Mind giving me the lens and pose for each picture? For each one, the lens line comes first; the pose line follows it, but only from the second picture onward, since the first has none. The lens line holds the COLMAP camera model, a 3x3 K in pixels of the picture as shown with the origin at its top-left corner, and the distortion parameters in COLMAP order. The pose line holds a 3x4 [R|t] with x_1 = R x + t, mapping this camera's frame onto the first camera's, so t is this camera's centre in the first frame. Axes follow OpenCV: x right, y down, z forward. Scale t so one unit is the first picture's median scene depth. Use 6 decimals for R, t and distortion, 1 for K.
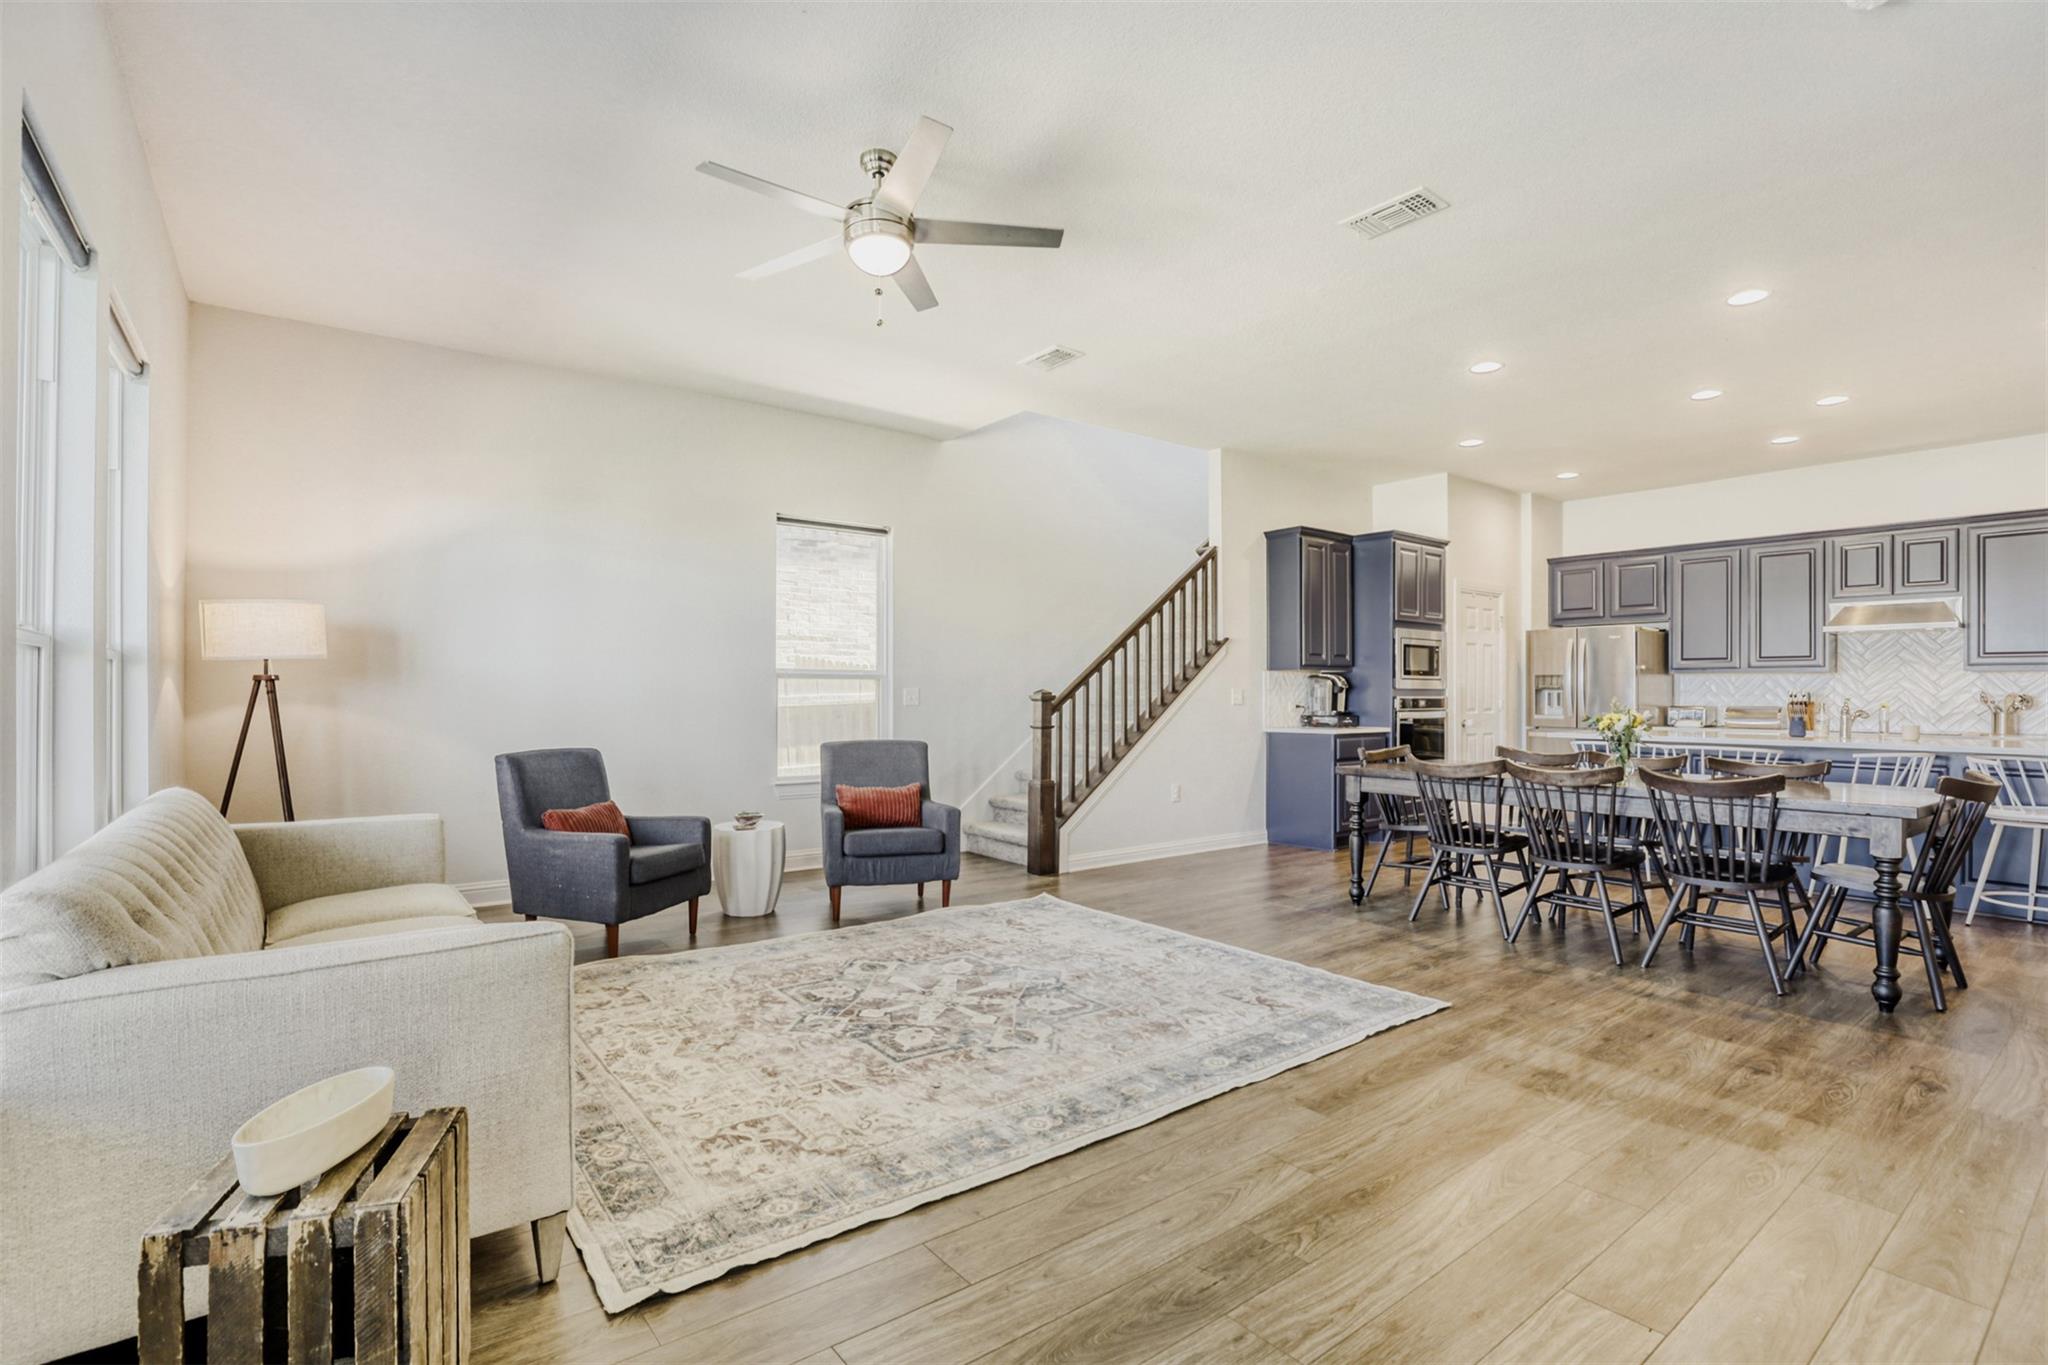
lens RADIAL K [[941.5, 0, 1014.9], [0, 941.5, 694.4], [0, 0, 1]] dist [-0.024248, -0.000209]
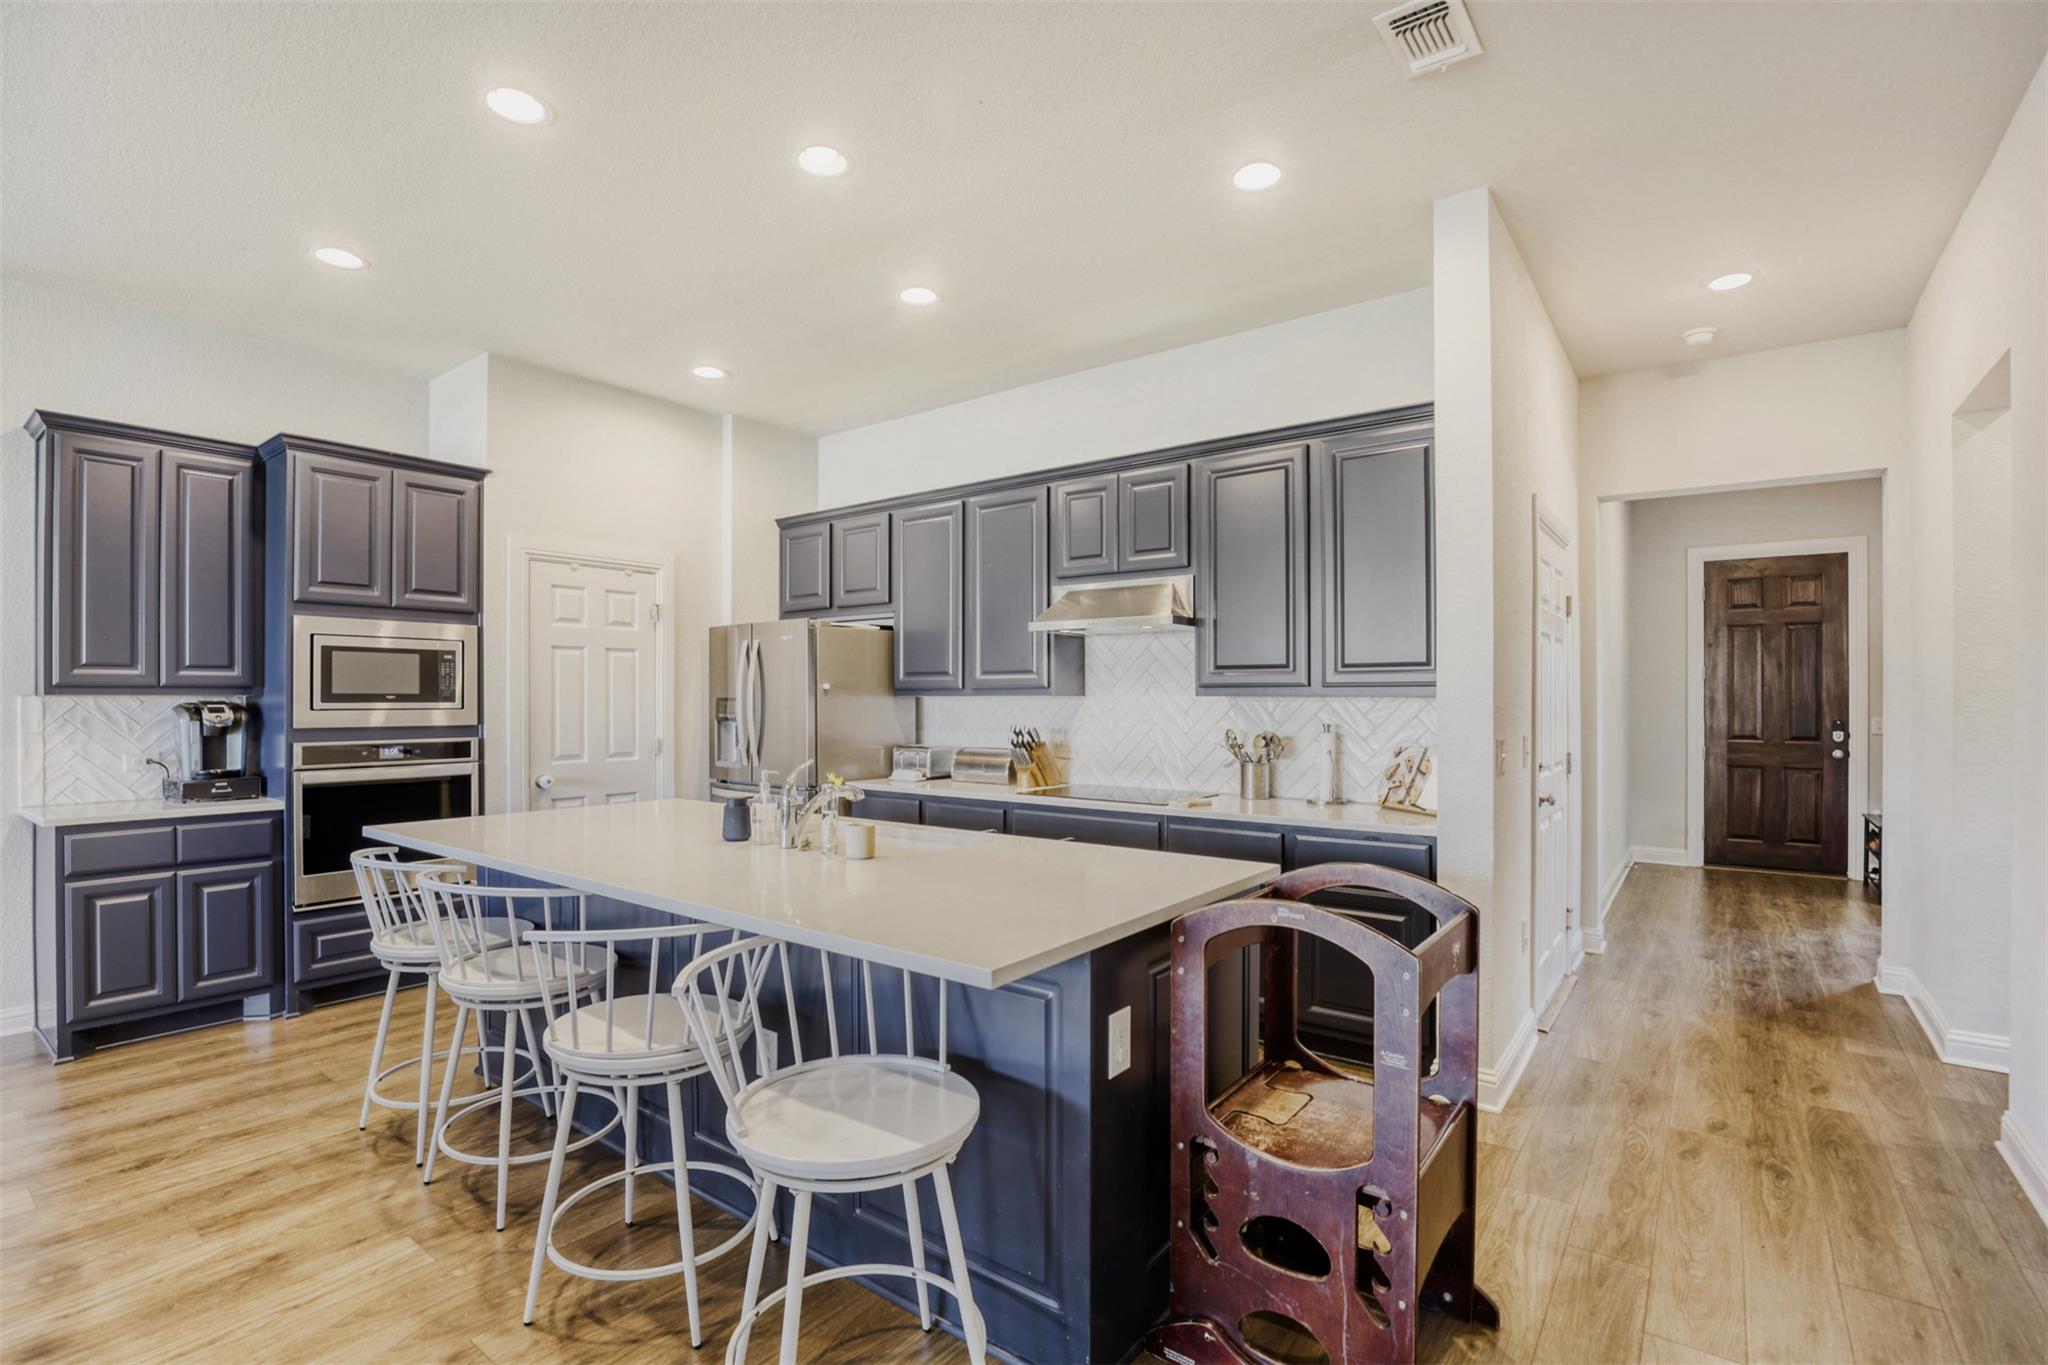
lens RADIAL K [[941.5, 0, 1014.9], [0, 941.5, 694.4], [0, 0, 1]] dist [-0.024248, -0.000209]
pose [[0.962194, -0.001733, 0.272359, 0.640859], [0.002412, 0.999995, -0.002158, -0.022596], [-0.272354, 0.002733, 0.962193, 0.366213]]
